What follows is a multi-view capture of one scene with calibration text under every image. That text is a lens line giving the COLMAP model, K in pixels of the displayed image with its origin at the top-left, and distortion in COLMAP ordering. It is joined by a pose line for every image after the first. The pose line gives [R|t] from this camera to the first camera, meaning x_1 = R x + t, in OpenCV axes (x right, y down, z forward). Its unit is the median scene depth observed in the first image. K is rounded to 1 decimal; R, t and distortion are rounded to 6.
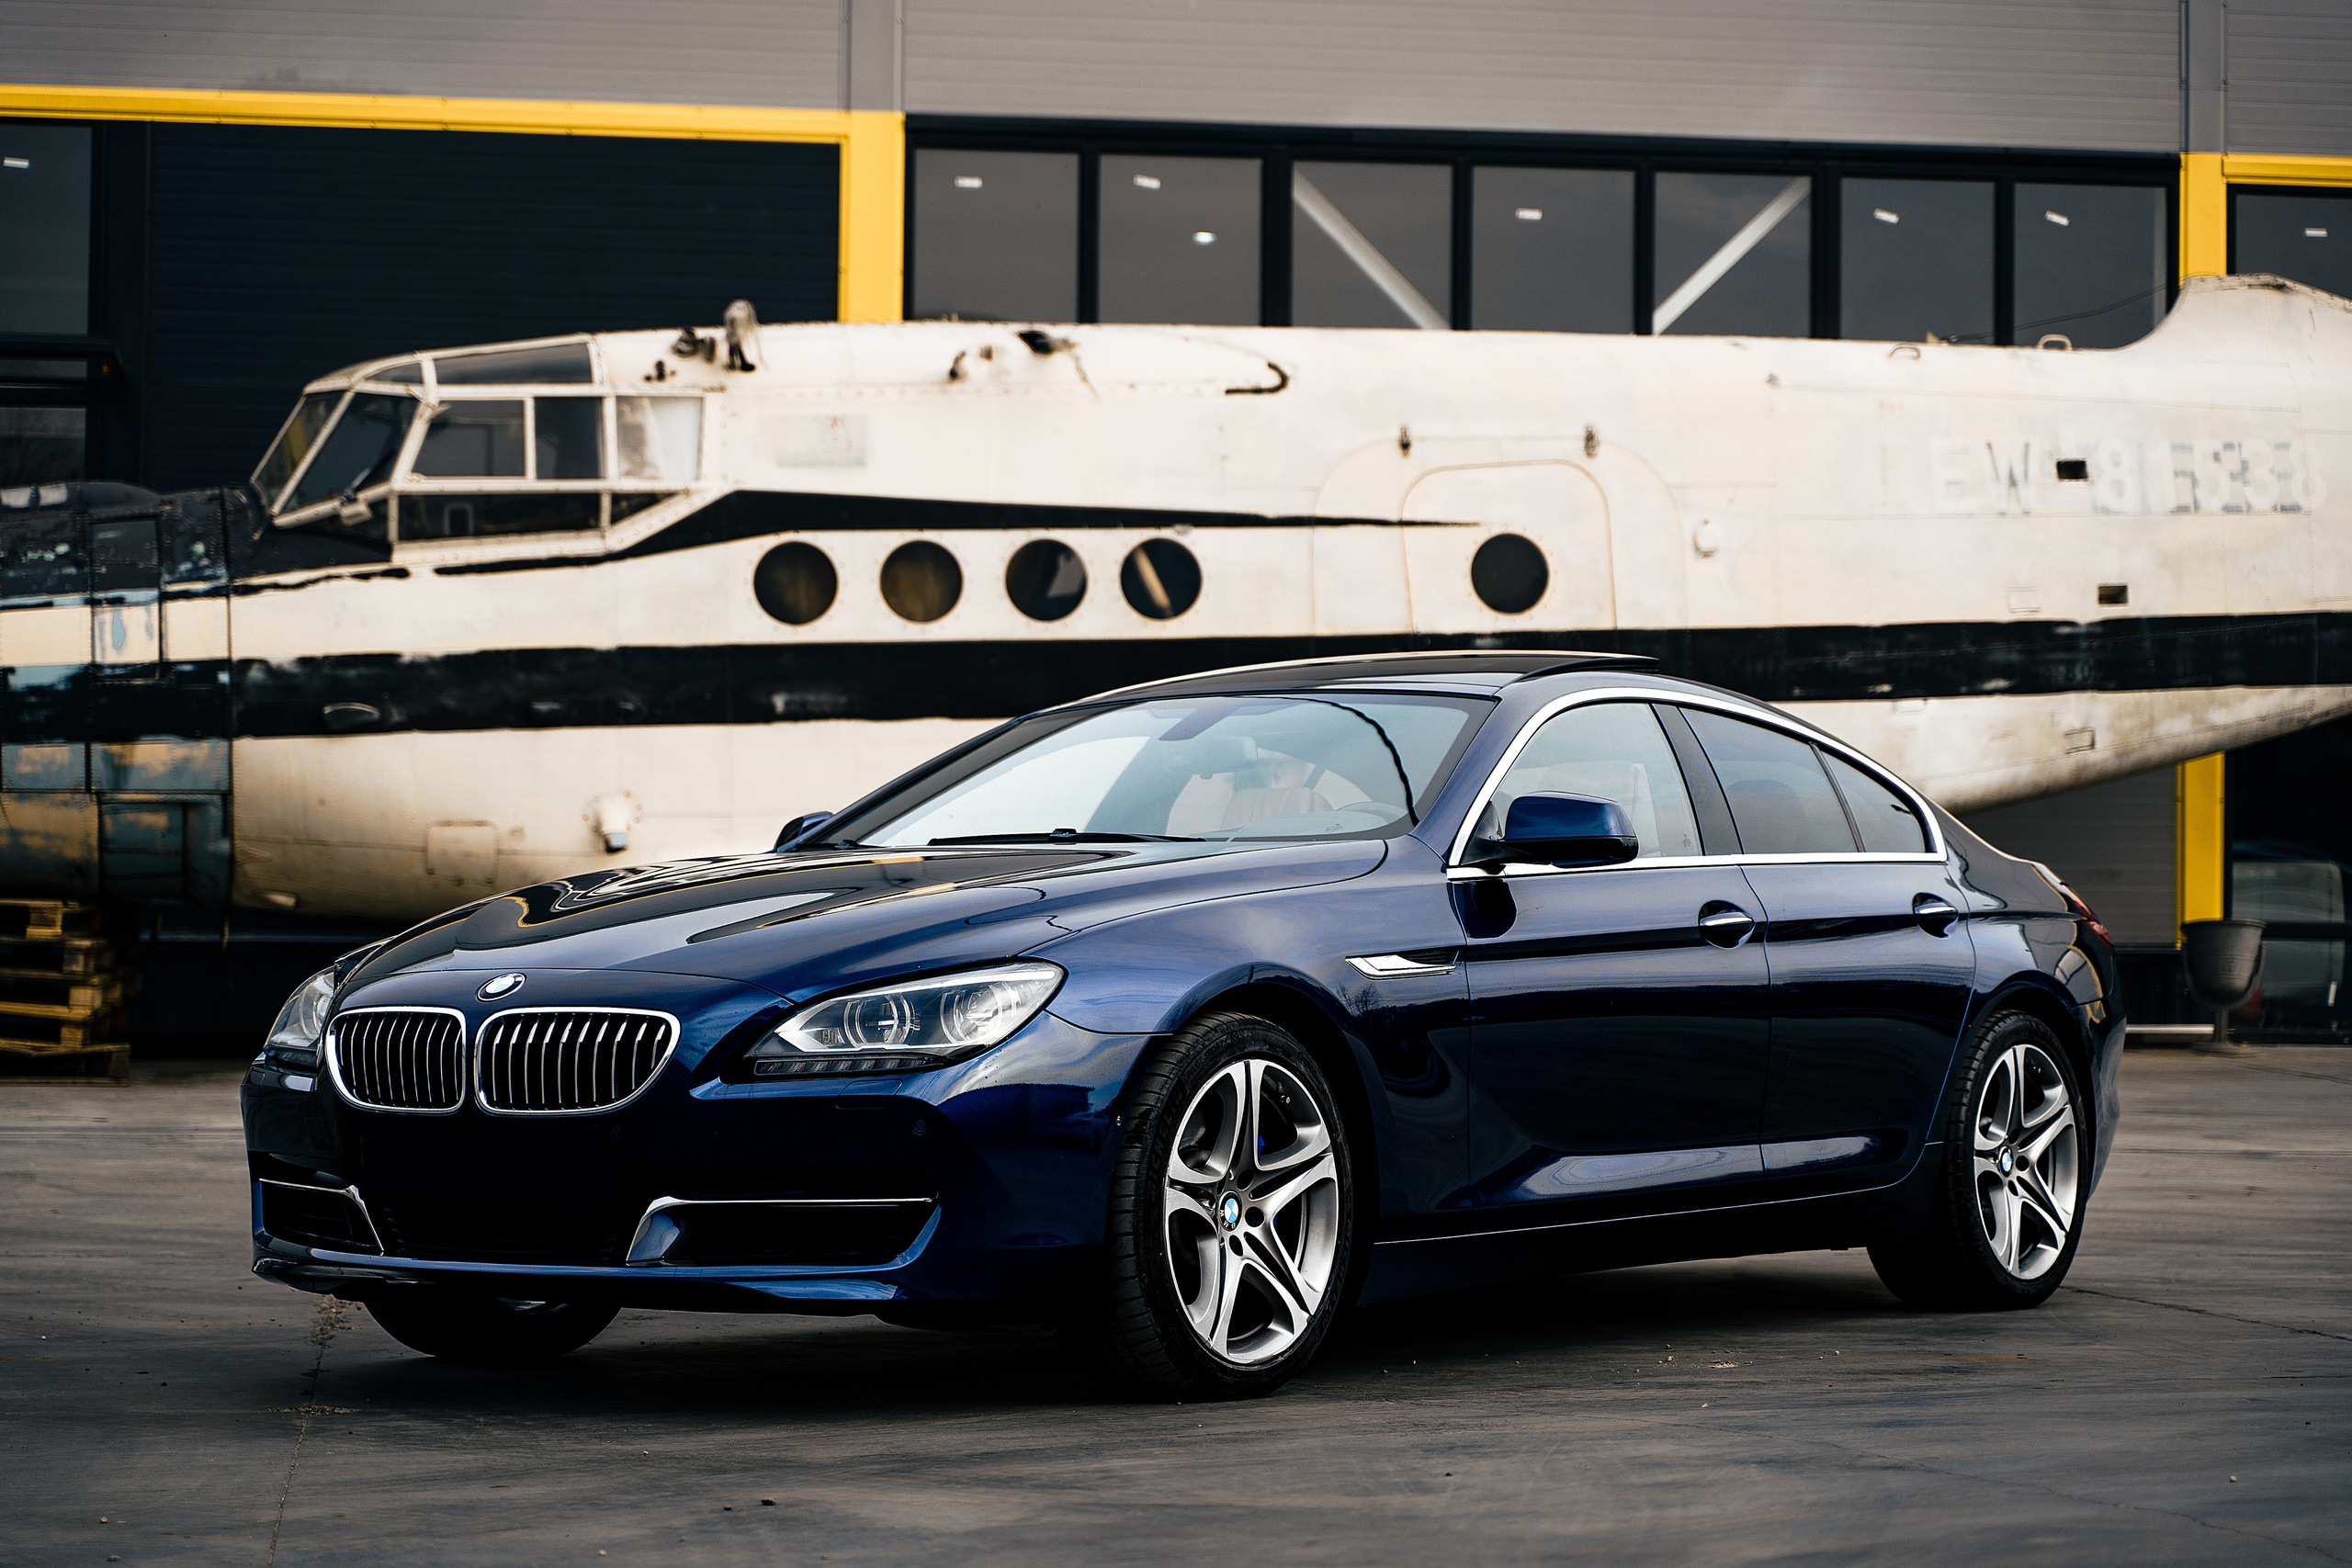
lens RADIAL K [[5036.6, 0, 1244.2], [0, 5036.6, 746.6], [0, 0, 1]] dist [-0.017231, 0.000000]
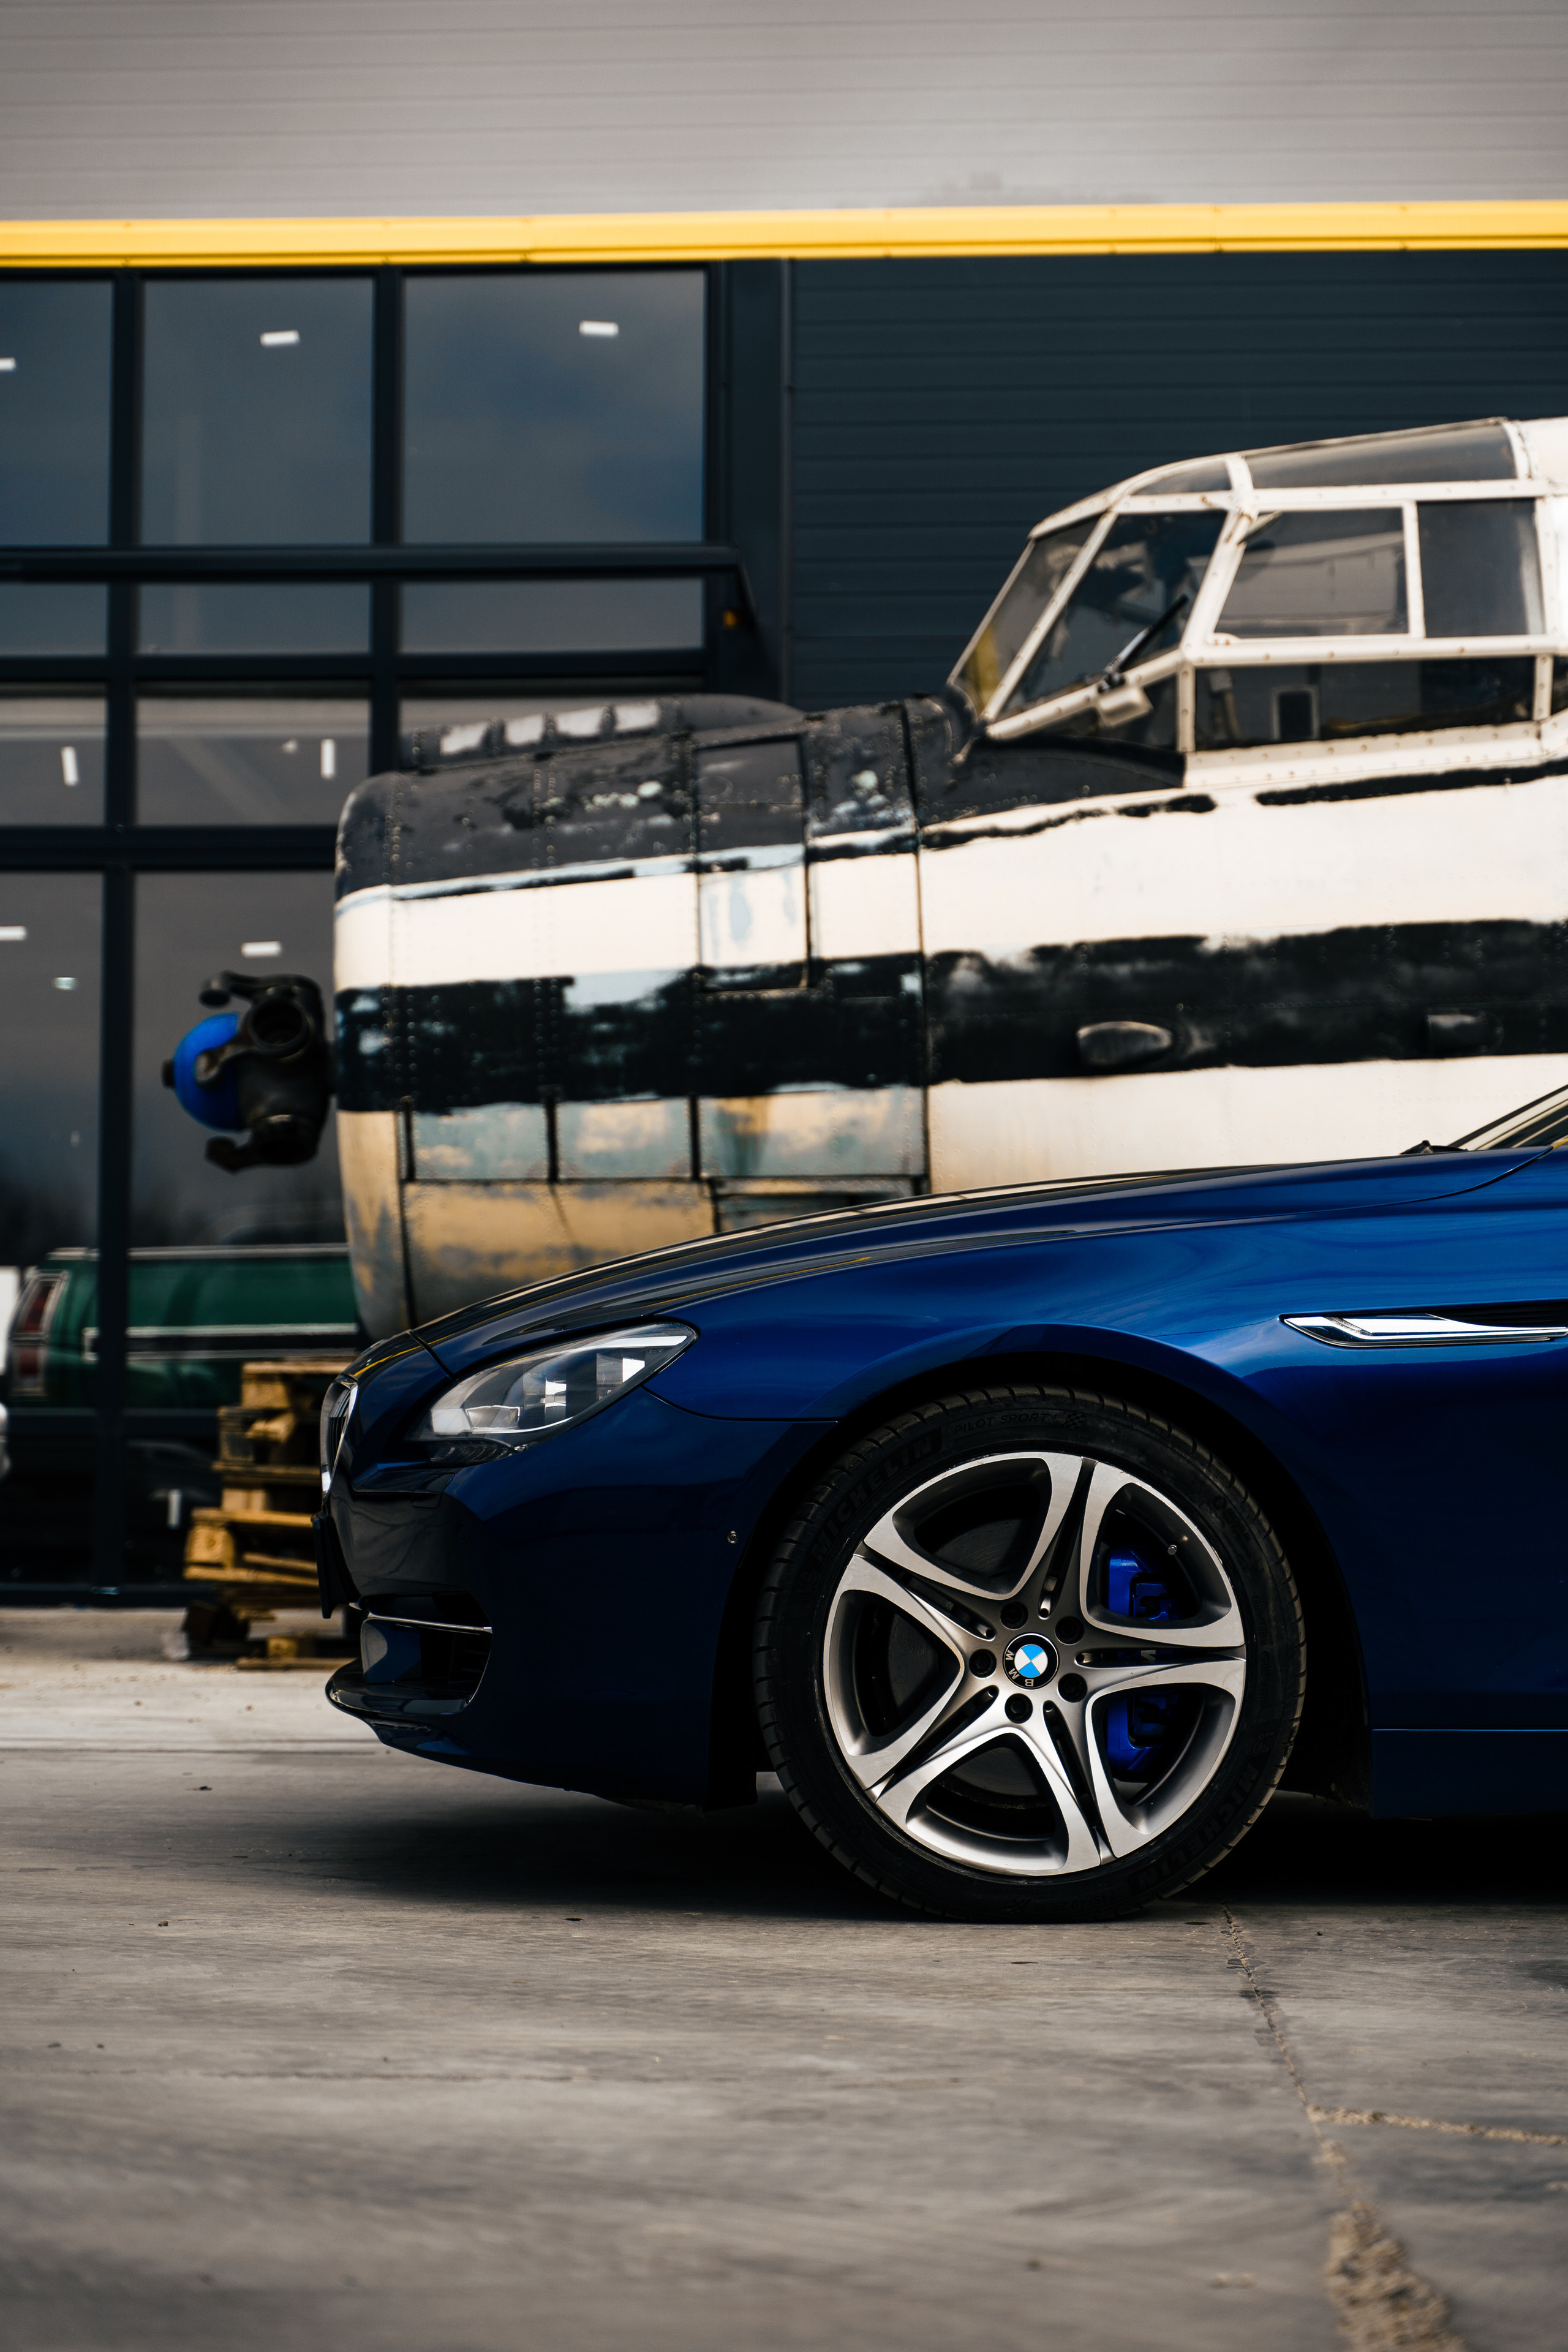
lens RADIAL K [[4604.1, 0, 780.5], [0, 4604.1, 1171.3], [0, 0, 1]] dist [0.118856, 0.000000]
pose [[0.974921, -0.023796, -0.221276, -0.095503], [0.012591, 0.998572, -0.051915, 0.036682], [0.222196, 0.047827, 0.973828, 0.455929]]
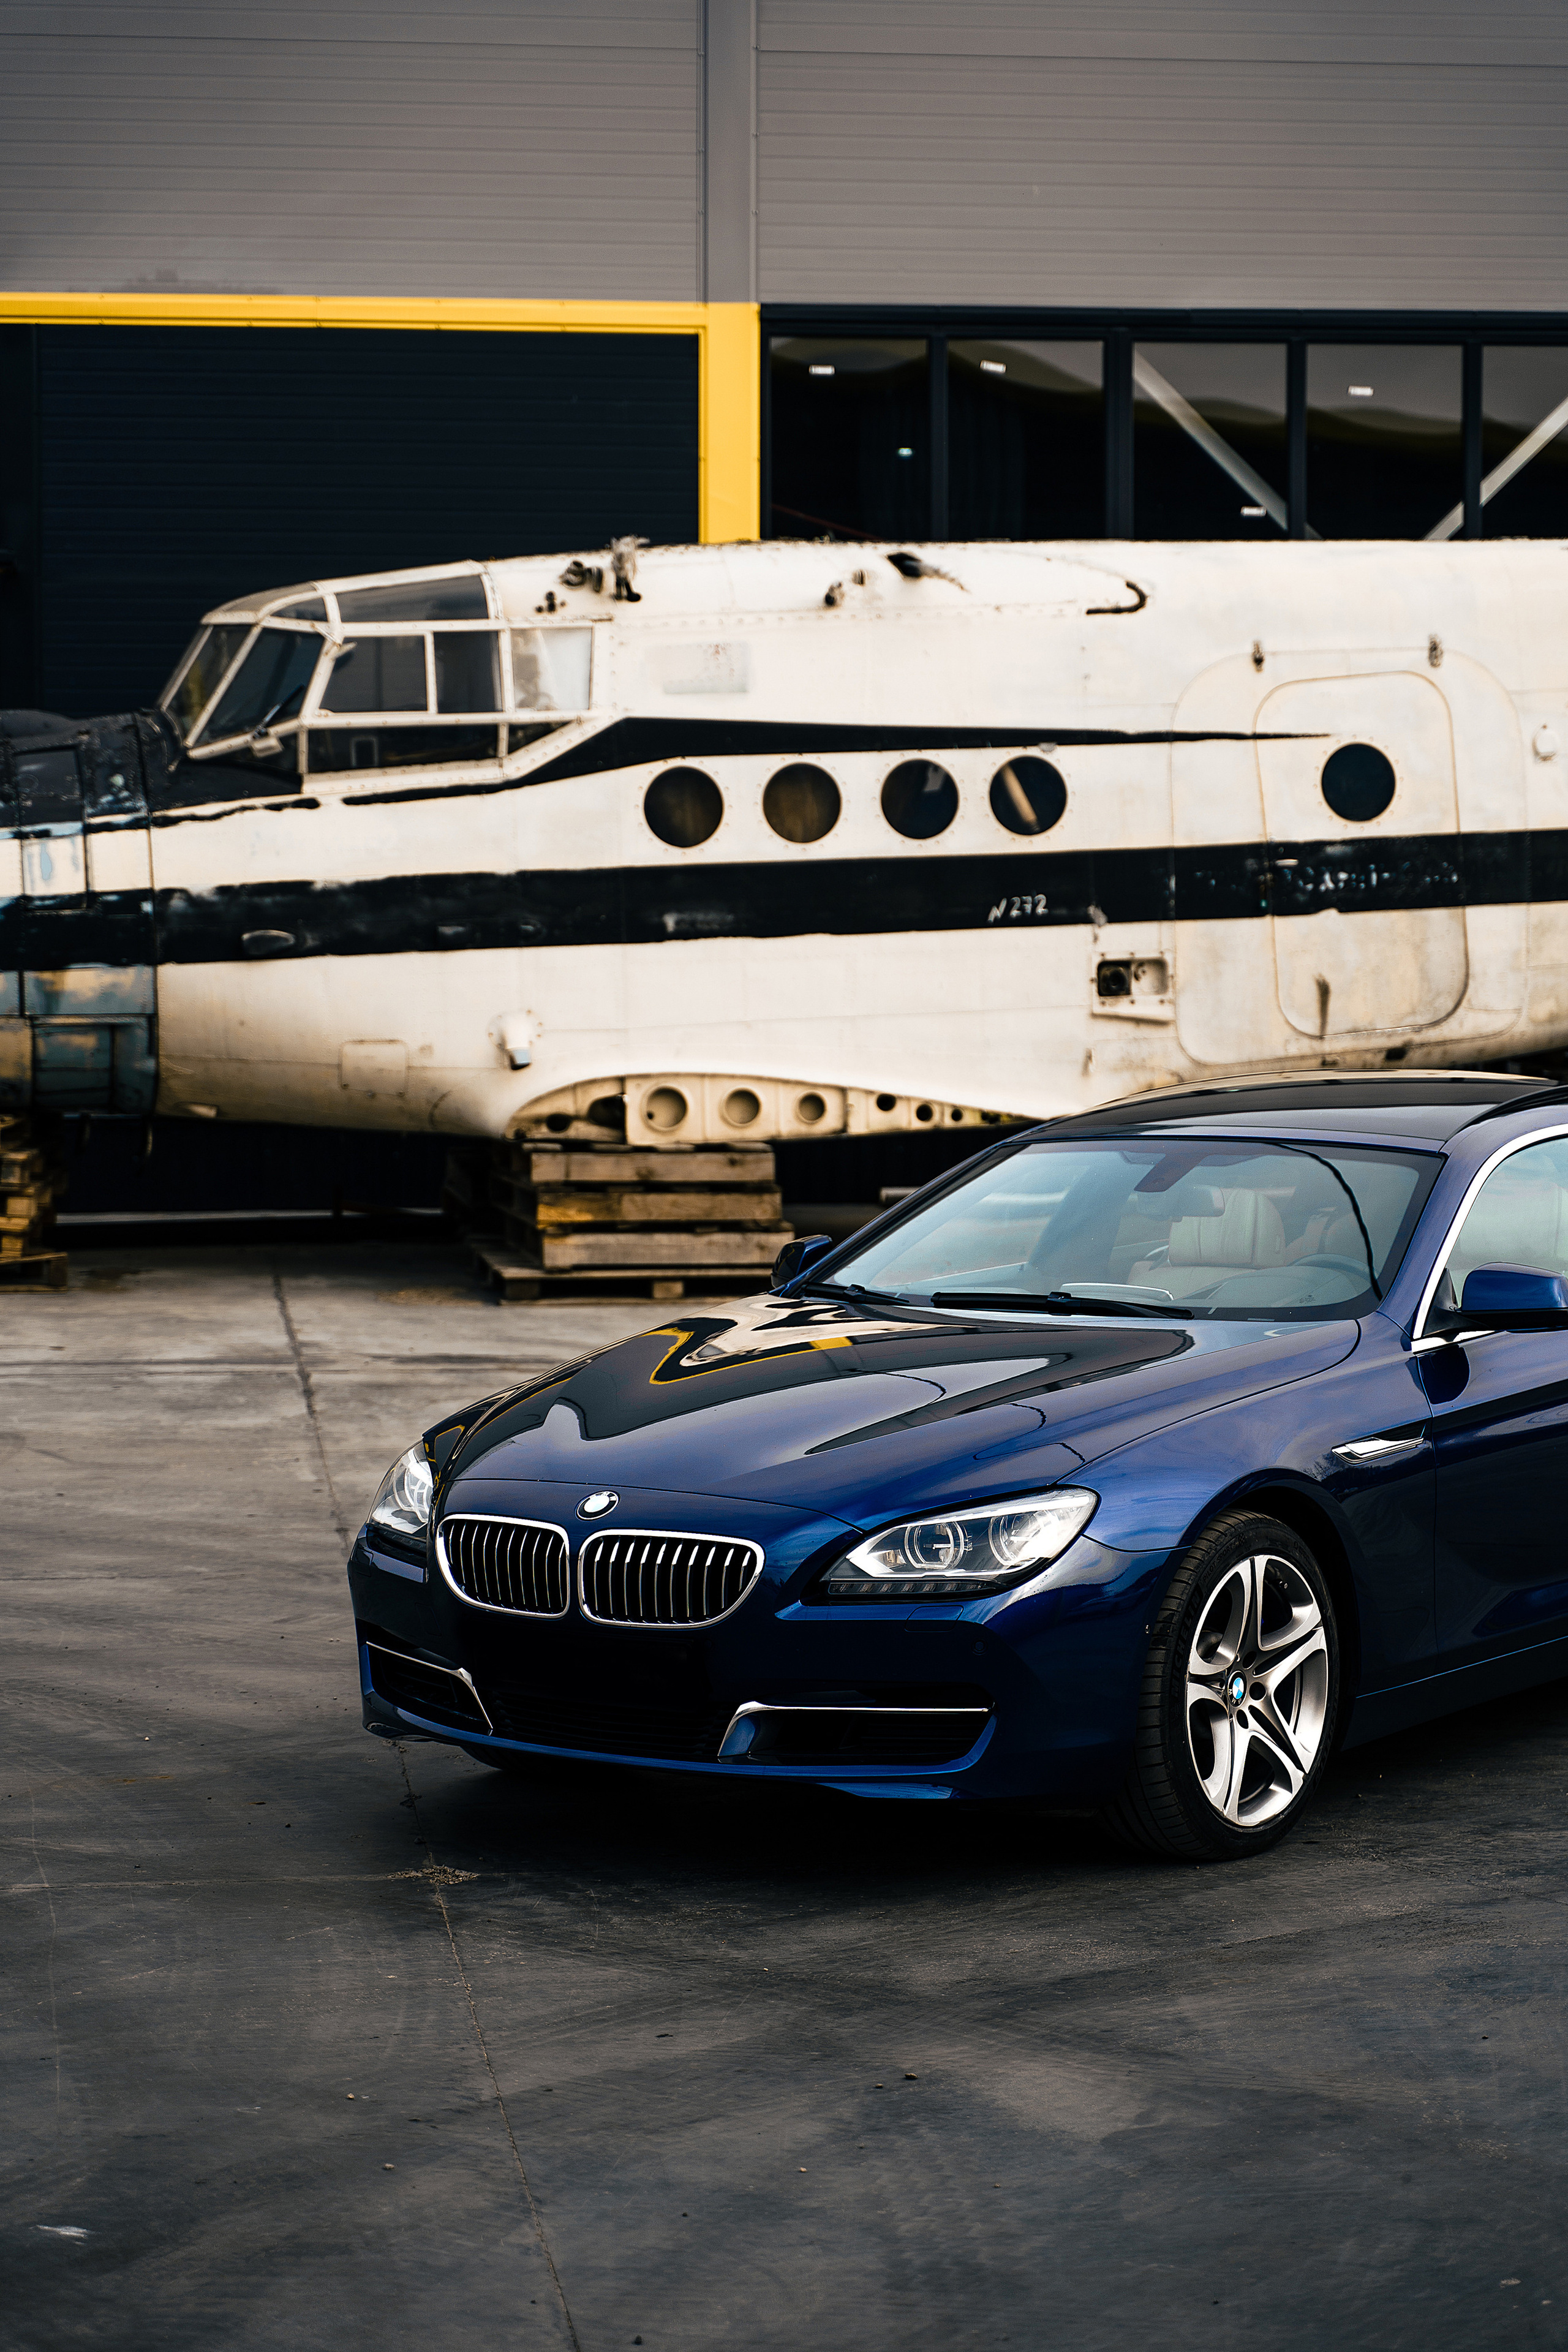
lens RADIAL K [[5037.1, 0, 882.9], [0, 5037.1, 1155.8], [0, 0, 1]] dist [-0.017231, 0.000000]
pose [[0.999811, -0.005841, -0.018545, -0.028498], [0.007693, 0.994812, 0.101437, -0.066842], [0.017856, -0.101560, 0.994669, -0.053561]]
